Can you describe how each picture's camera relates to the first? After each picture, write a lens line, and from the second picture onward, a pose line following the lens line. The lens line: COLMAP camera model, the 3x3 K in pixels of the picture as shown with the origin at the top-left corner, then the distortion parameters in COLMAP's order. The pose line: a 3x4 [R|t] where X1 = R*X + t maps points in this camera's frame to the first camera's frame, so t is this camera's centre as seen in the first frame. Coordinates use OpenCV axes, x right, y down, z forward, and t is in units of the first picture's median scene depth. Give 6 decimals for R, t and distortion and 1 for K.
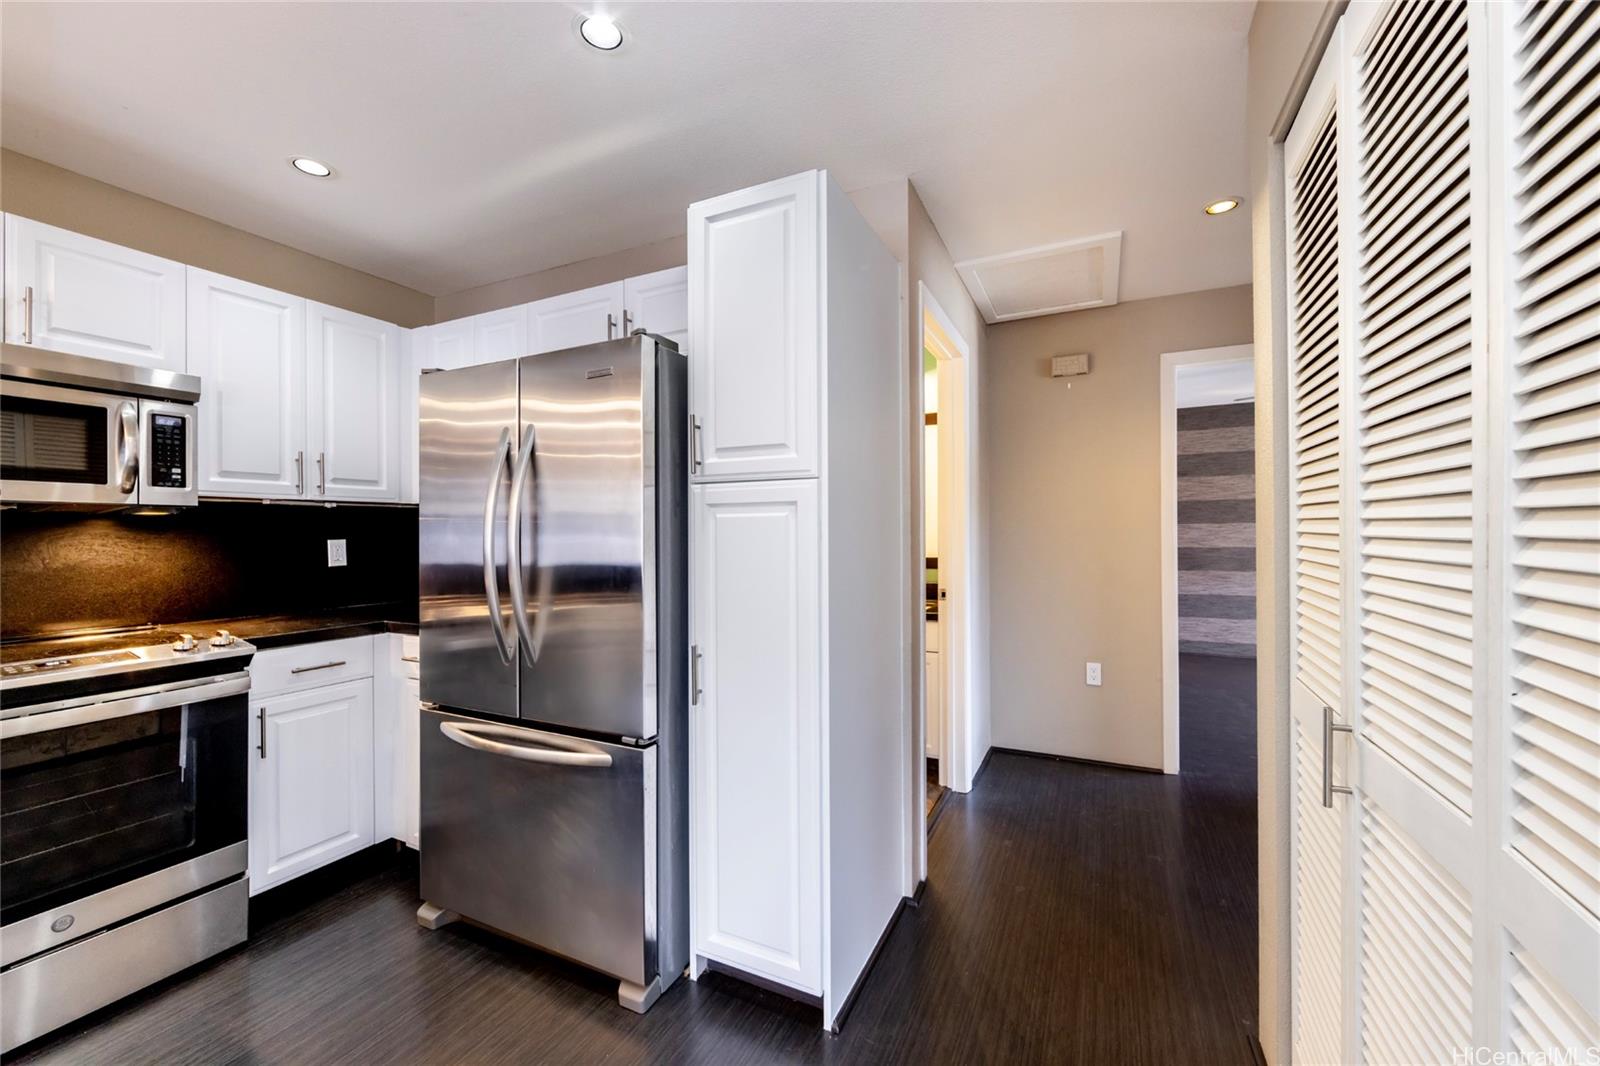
lens RADIAL K [[625.2, 0, 797.3], [0, 625.2, 528.0], [0, 0, 1]] dist [-0.002912, -0.000640]
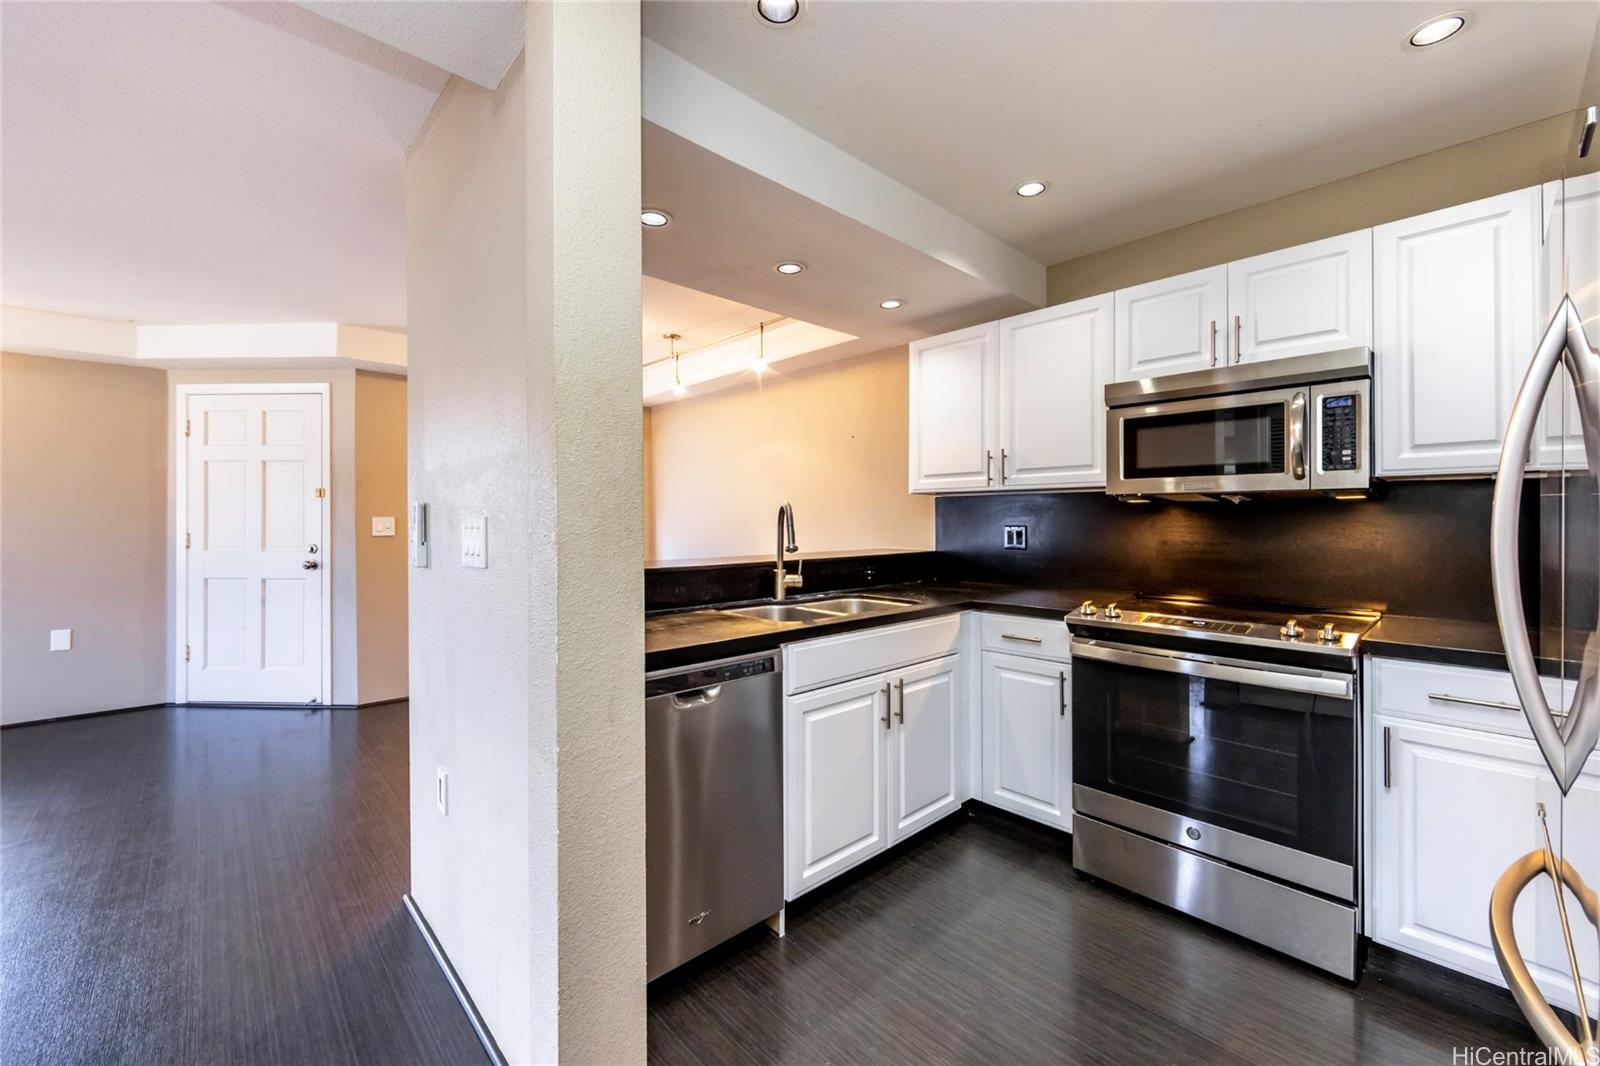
lens RADIAL K [[649.7, 0, 781.6], [0, 649.7, 513.4], [0, 0, 1]] dist [-0.001122, -0.000438]
pose [[-0.369883, -0.000986, -0.929078, 0.248440], [0.009954, 0.999938, -0.005024, -0.001705], [0.929025, -0.011106, -0.369850, 0.559742]]
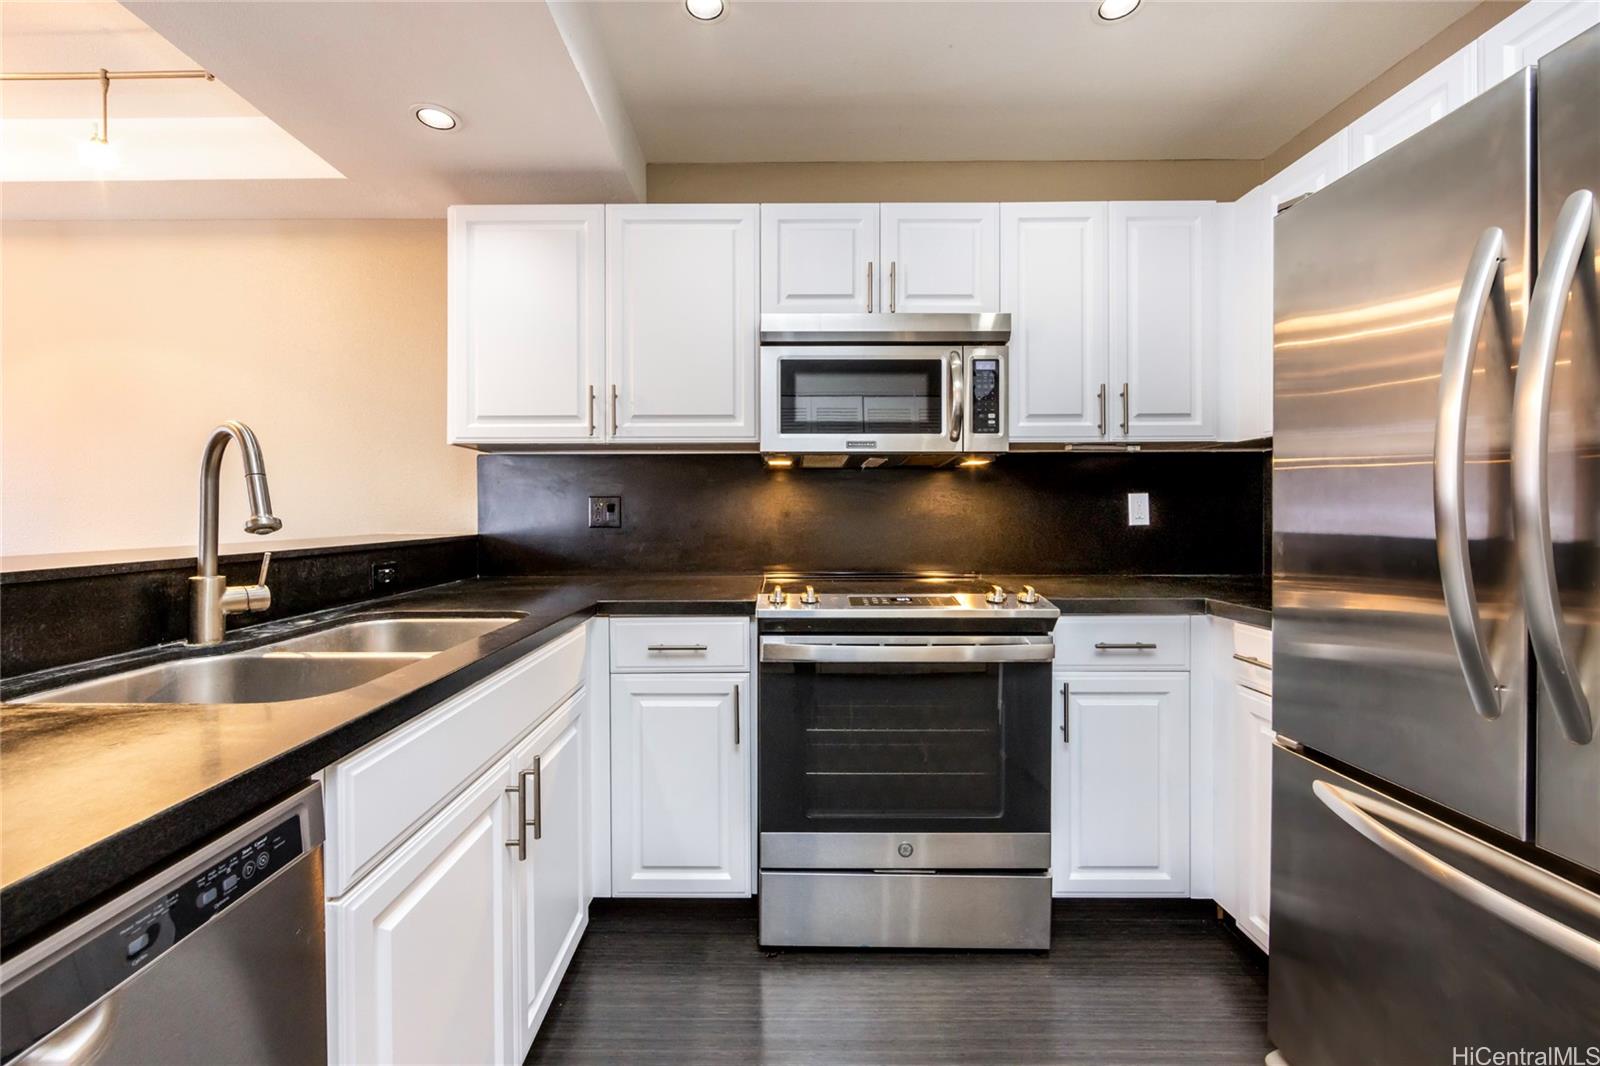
lens RADIAL K [[649.7, 0, 781.6], [0, 649.7, 513.4], [0, 0, 1]] dist [-0.001122, -0.000438]
pose [[0.442210, 0.009957, -0.896856, -0.235854], [0.003421, 0.999912, 0.012788, 0.044883], [0.896905, -0.008723, 0.442137, 0.261287]]
